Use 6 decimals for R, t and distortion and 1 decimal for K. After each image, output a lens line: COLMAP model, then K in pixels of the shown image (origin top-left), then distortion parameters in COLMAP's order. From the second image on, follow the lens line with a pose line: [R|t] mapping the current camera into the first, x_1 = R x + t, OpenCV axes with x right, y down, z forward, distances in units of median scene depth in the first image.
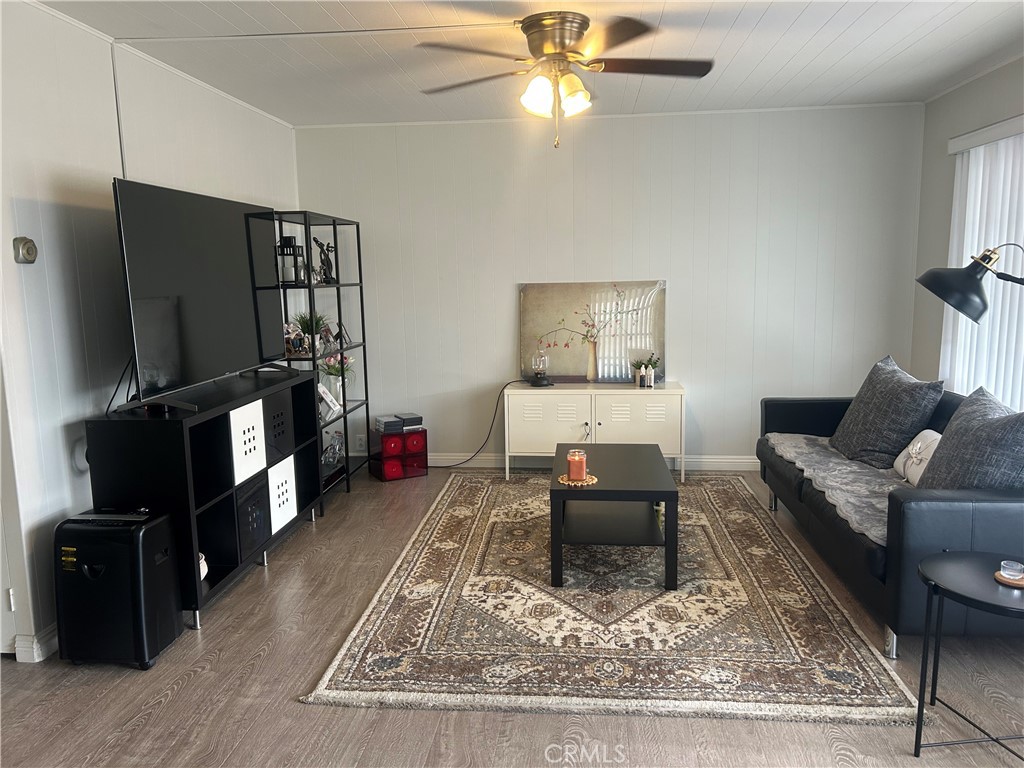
lens RADIAL K [[774.2, 0, 509.0], [0, 774.2, 381.6], [0, 0, 1]] dist [0.088516, -0.061286]
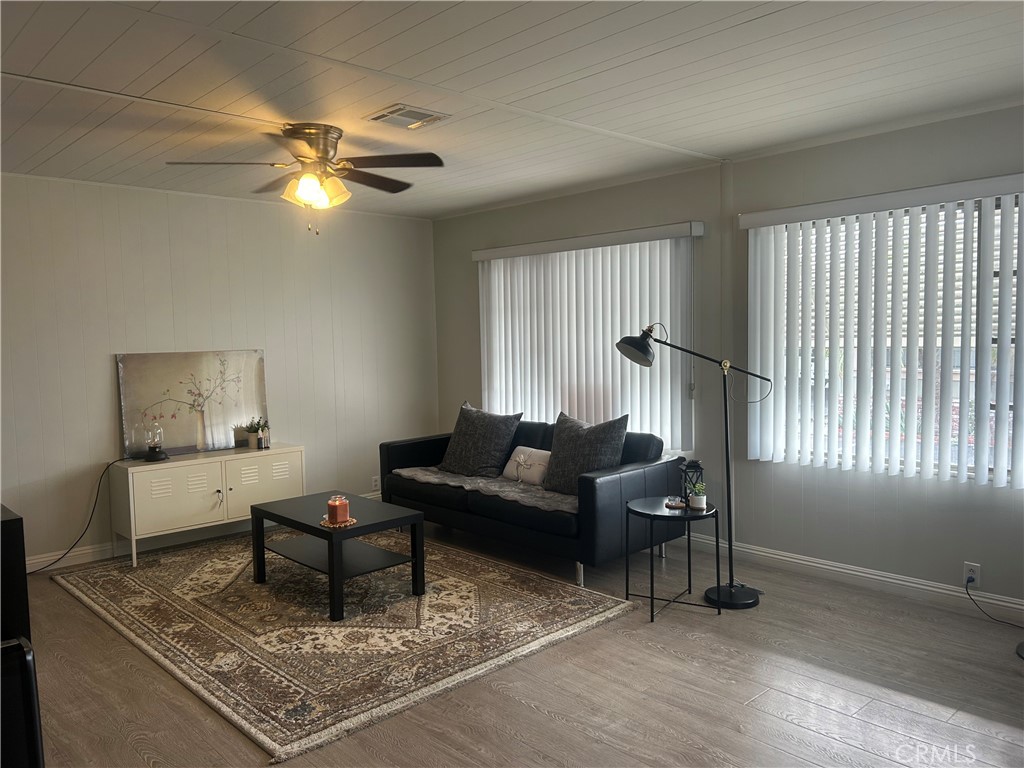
lens RADIAL K [[774.2, 0, 508.0], [0, 774.2, 376.5], [0, 0, 1]] dist [0.088516, -0.061286]
pose [[0.667294, -0.038540, 0.743797, -0.612227], [0.114841, 0.992041, -0.051626, 0.004336], [-0.735887, 0.119869, 0.666409, 0.040494]]
